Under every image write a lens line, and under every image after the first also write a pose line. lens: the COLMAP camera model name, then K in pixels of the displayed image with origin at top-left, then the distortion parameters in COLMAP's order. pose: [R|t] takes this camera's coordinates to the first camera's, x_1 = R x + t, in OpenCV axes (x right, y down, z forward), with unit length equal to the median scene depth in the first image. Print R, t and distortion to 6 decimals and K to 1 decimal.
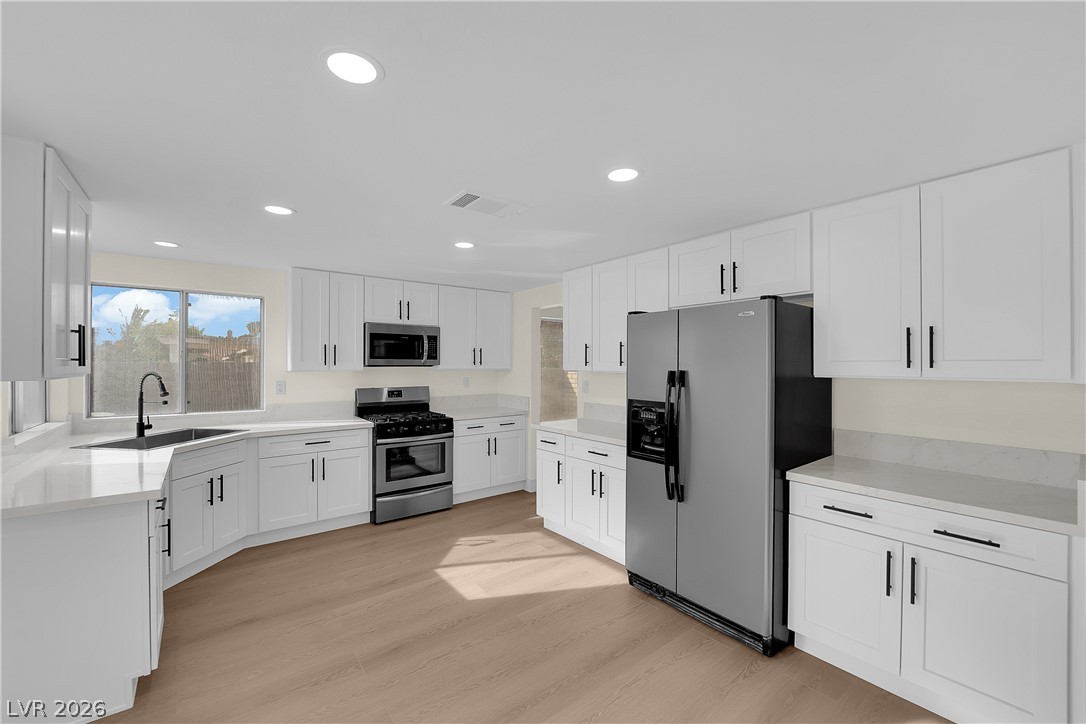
lens RADIAL K [[437.3, 0, 538.4], [0, 437.3, 363.4], [0, 0, 1]] dist [-0.003503, -0.008167]
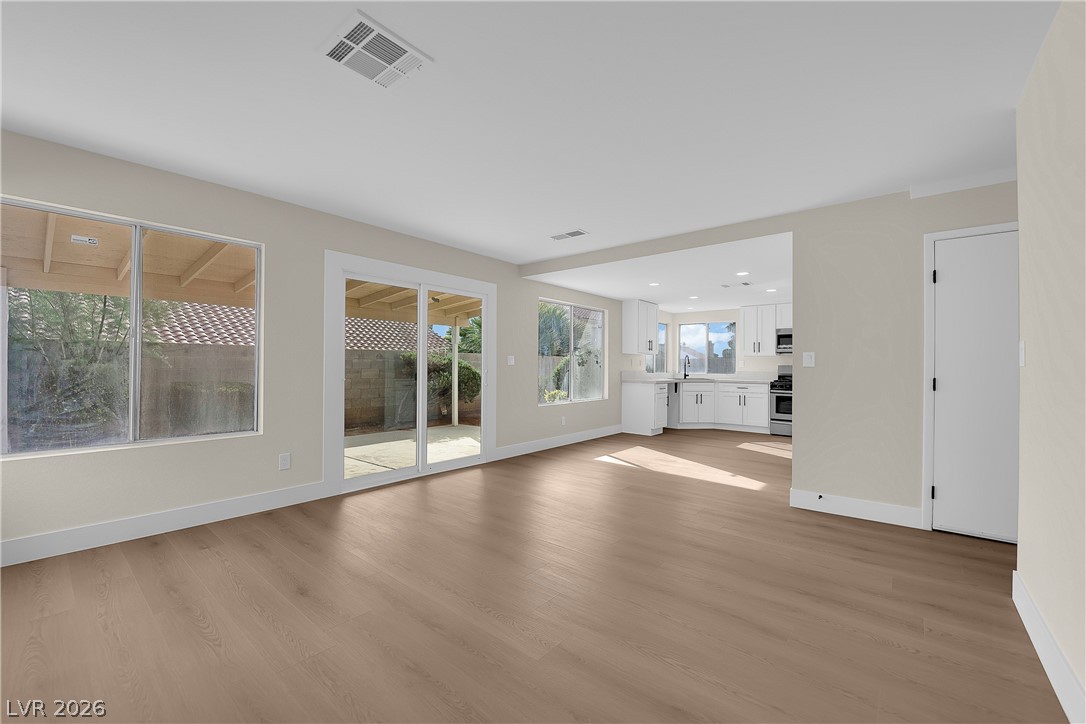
lens RADIAL K [[437.3, 0, 538.4], [0, 437.3, 363.4], [0, 0, 1]] dist [-0.003503, -0.008167]
pose [[0.210811, -0.004783, -0.977515, 1.311314], [-0.007924, 0.999947, -0.006602, 0.078617], [0.977495, 0.009138, 0.210762, -0.412916]]
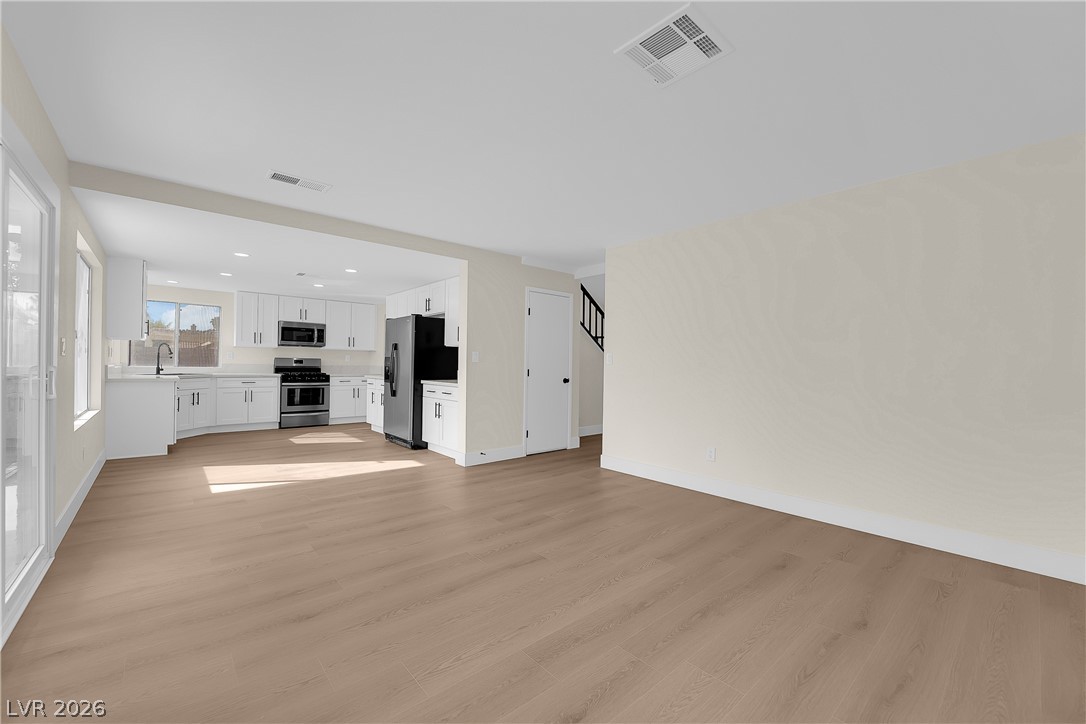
lens RADIAL K [[437.3, 0, 538.4], [0, 437.3, 363.4], [0, 0, 1]] dist [-0.003503, -0.008167]
pose [[0.998387, 0.013651, 0.055102, 0.636710], [-0.013580, 0.999906, -0.001672, 0.078210], [-0.055120, 0.000922, 0.998479, -0.952989]]
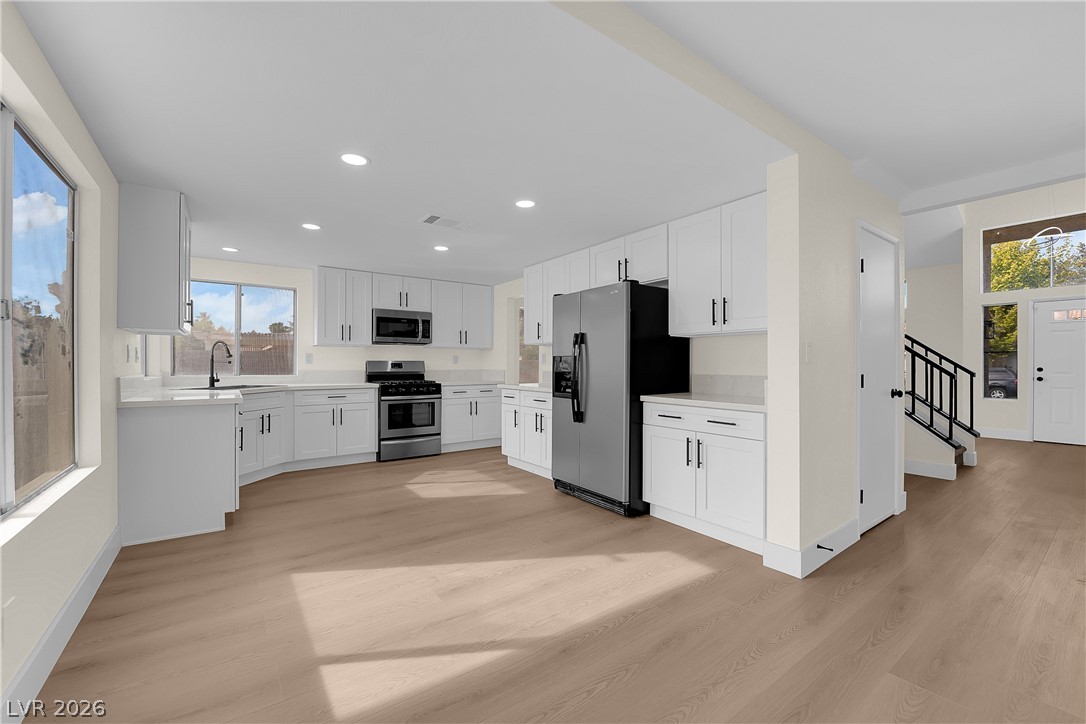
lens RADIAL K [[437.3, 0, 538.4], [0, 437.3, 363.4], [0, 0, 1]] dist [-0.003503, -0.008167]
pose [[0.999352, -0.000650, -0.035996, 0.151261], [0.000602, 0.999999, -0.001361, 0.077014], [0.035997, 0.001339, 0.999351, -0.298128]]
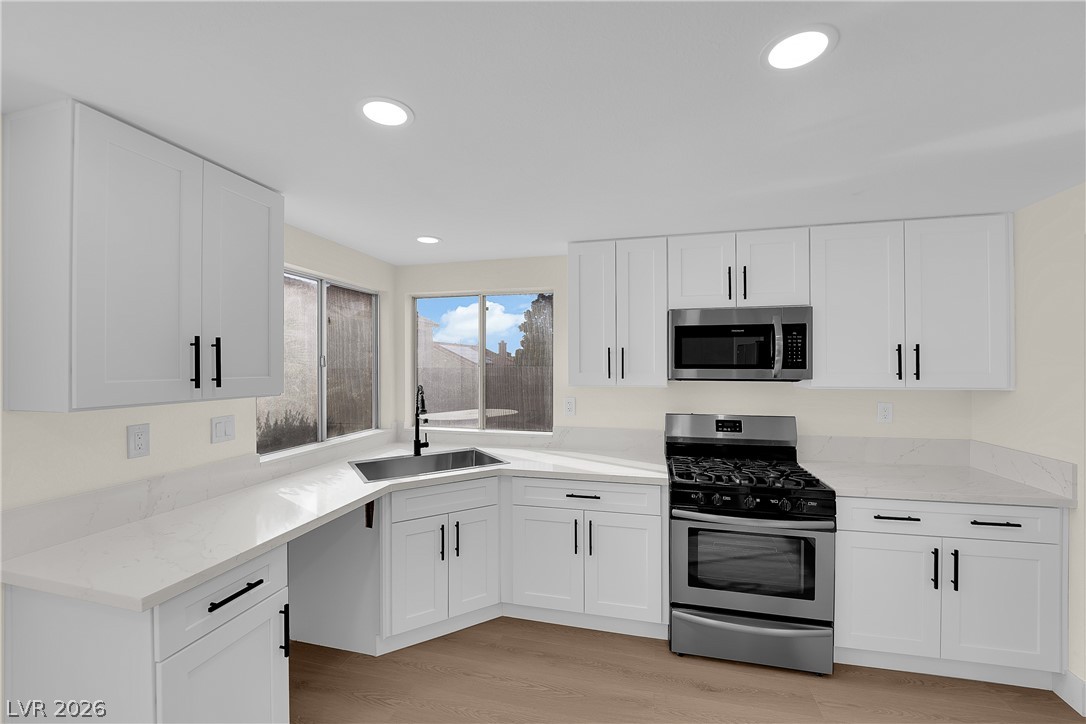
lens RADIAL K [[437.3, 0, 538.4], [0, 437.3, 363.4], [0, 0, 1]] dist [-0.003503, -0.008167]
pose [[0.617334, -0.006134, -0.786677, -0.022245], [0.003172, 0.999981, -0.005308, -0.016124], [0.786695, 0.000782, 0.617341, 0.508153]]
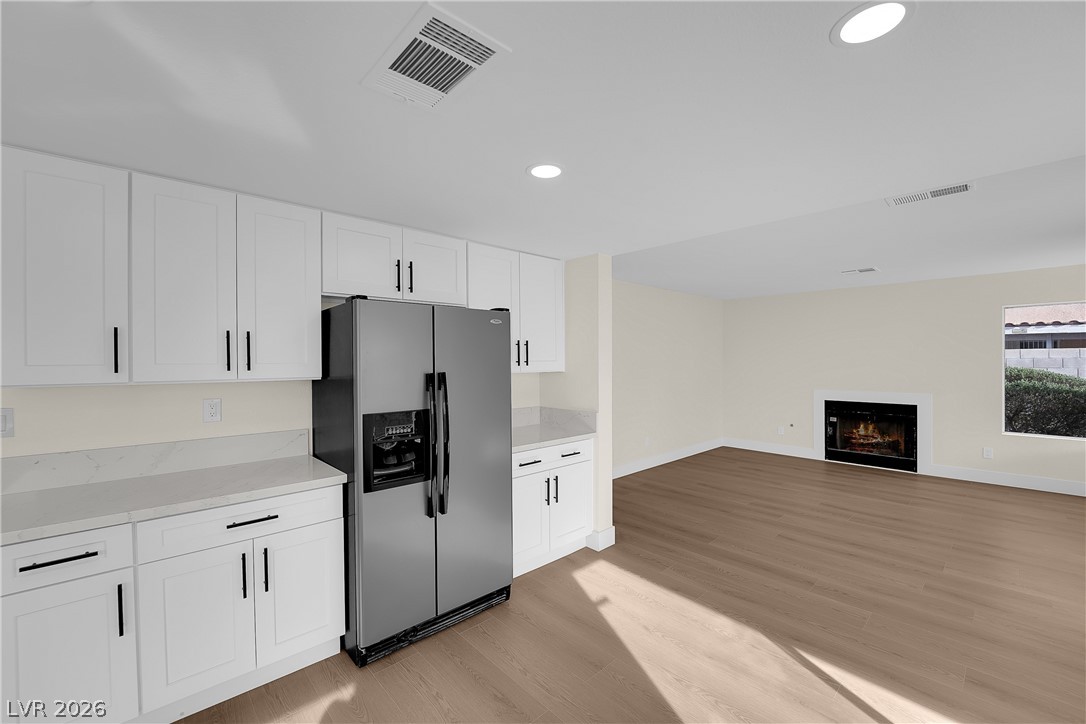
lens RADIAL K [[437.3, 0, 538.4], [0, 437.3, 363.4], [0, 0, 1]] dist [-0.003503, -0.008167]
pose [[-0.084965, -0.008180, 0.996350, -0.395949], [0.003409, 0.999958, 0.008501, -0.006879], [-0.996378, 0.004119, -0.084934, 0.560071]]
